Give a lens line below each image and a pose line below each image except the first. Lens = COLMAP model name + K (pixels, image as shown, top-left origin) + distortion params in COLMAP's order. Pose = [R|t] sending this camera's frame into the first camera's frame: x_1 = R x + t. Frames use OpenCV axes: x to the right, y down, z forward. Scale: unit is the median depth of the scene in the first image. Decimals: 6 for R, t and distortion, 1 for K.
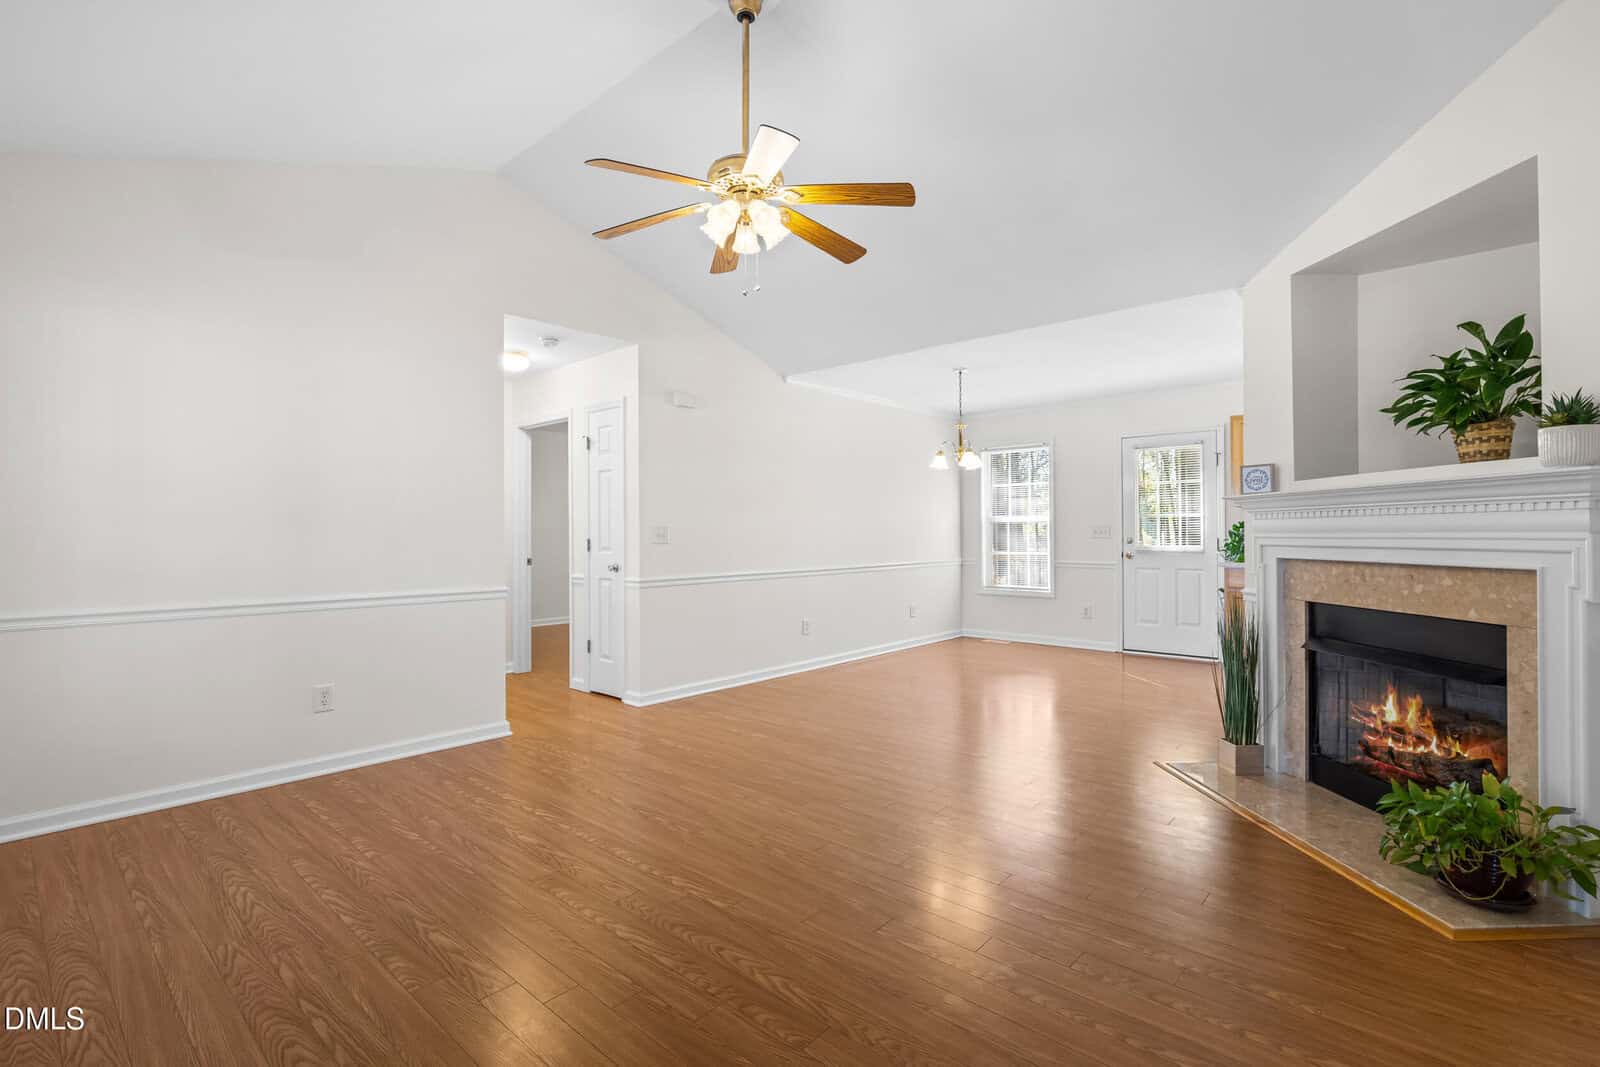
lens RADIAL K [[722.8, 0, 800.0], [0, 722.8, 533.5], [0, 0, 1]] dist [-0.004055, 0.000487]
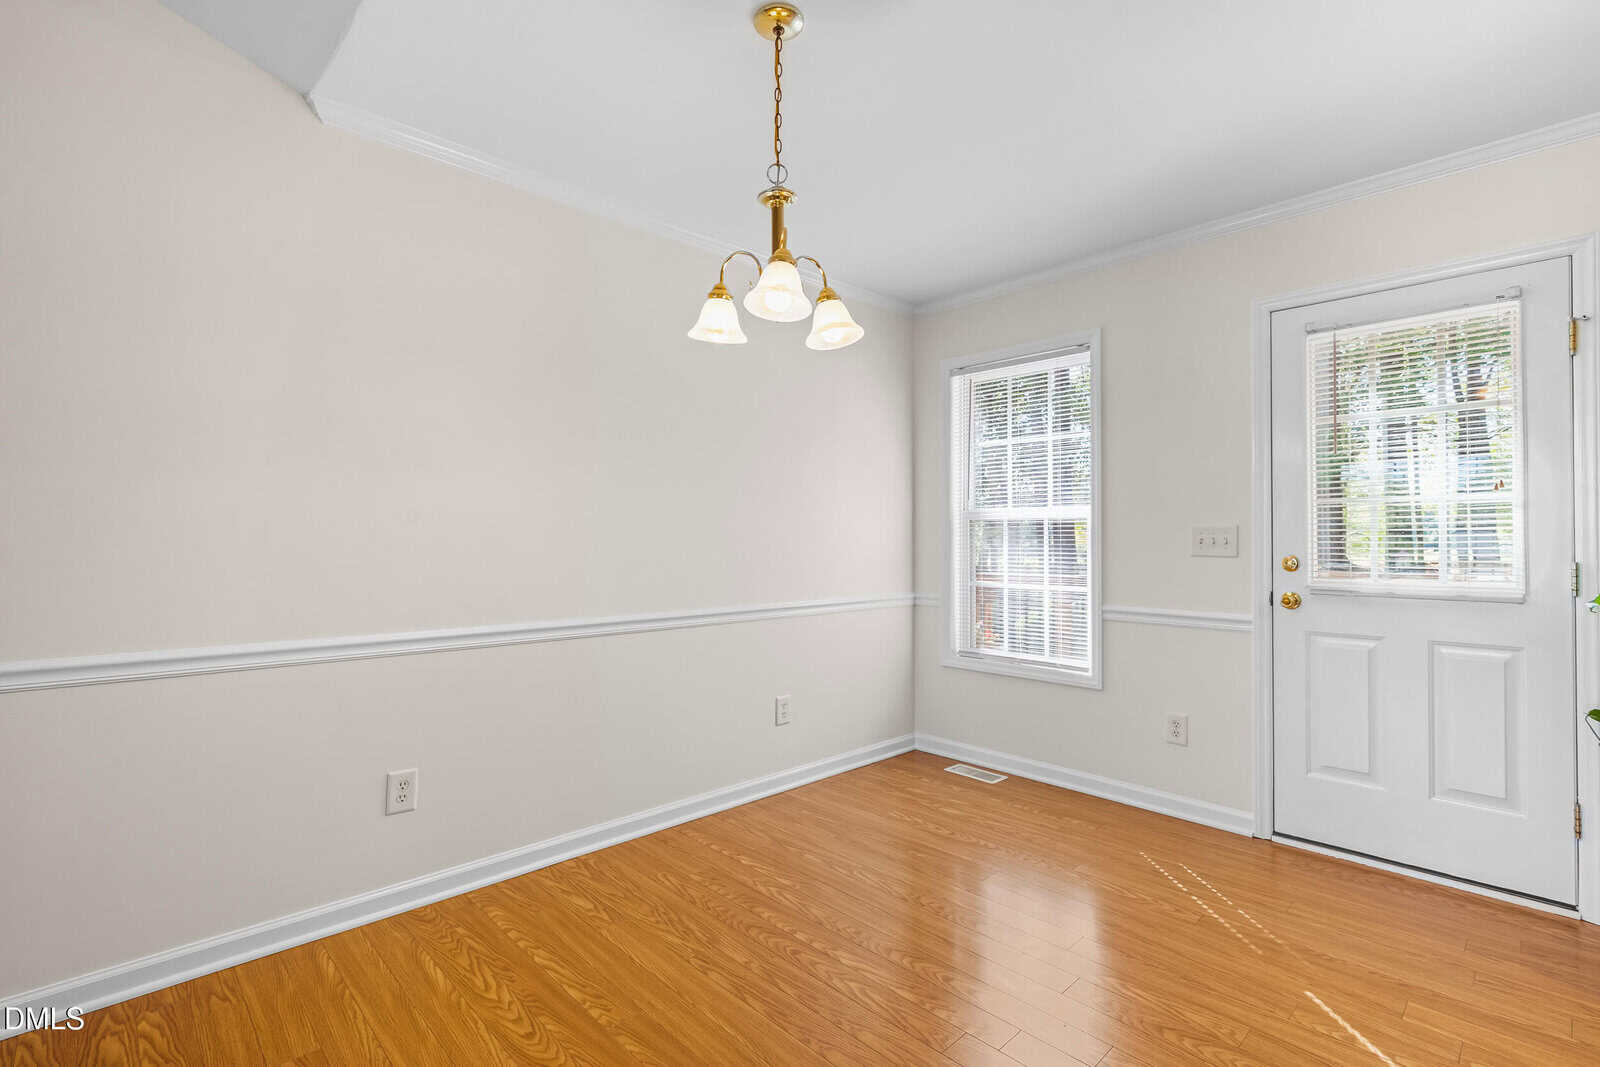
lens RADIAL K [[729.2, 0, 800.0], [0, 729.2, 533.5], [0, 0, 1]] dist [-0.004742, 0.000208]
pose [[0.994209, 0.004545, -0.107371, 0.456506], [-0.004847, 0.999985, -0.002552, -0.008677], [0.107358, 0.003057, 0.994216, 1.136782]]
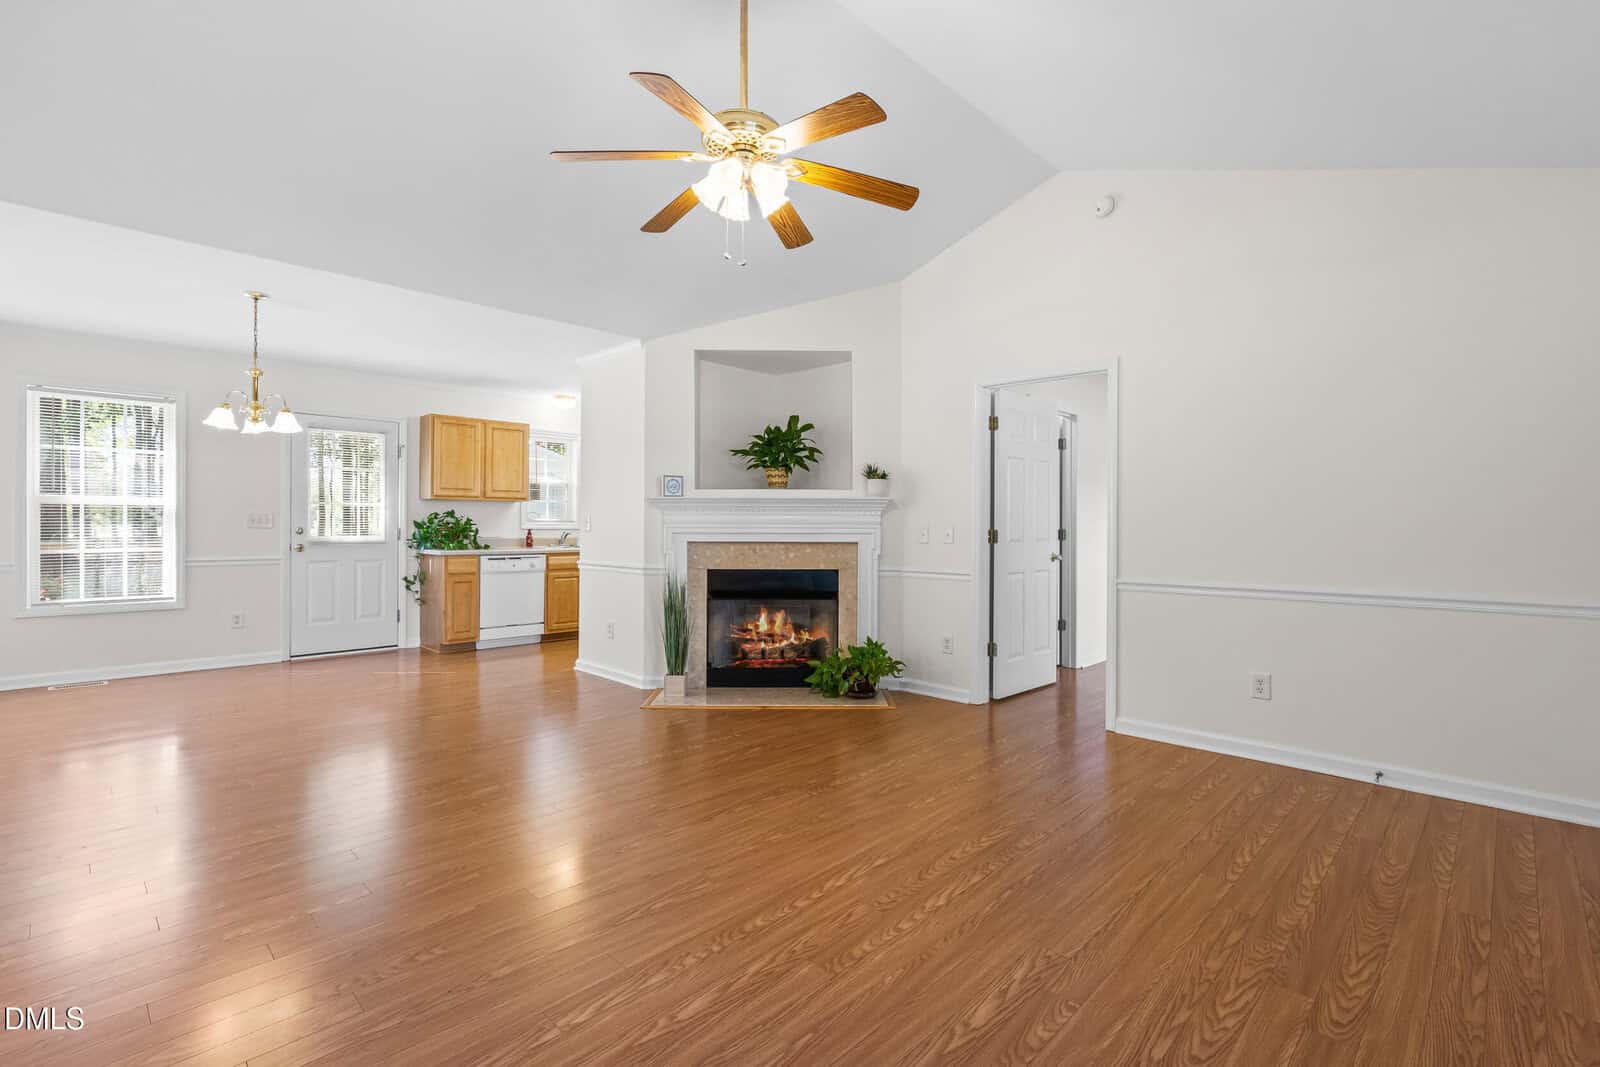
lens RADIAL K [[729.2, 0, 800.0], [0, 729.2, 533.5], [0, 0, 1]] dist [-0.004742, 0.000208]
pose [[0.050155, -0.009578, 0.998696, -0.795065], [-0.005737, 0.999935, 0.009878, 0.001933], [-0.998725, -0.006225, 0.050096, 0.695745]]
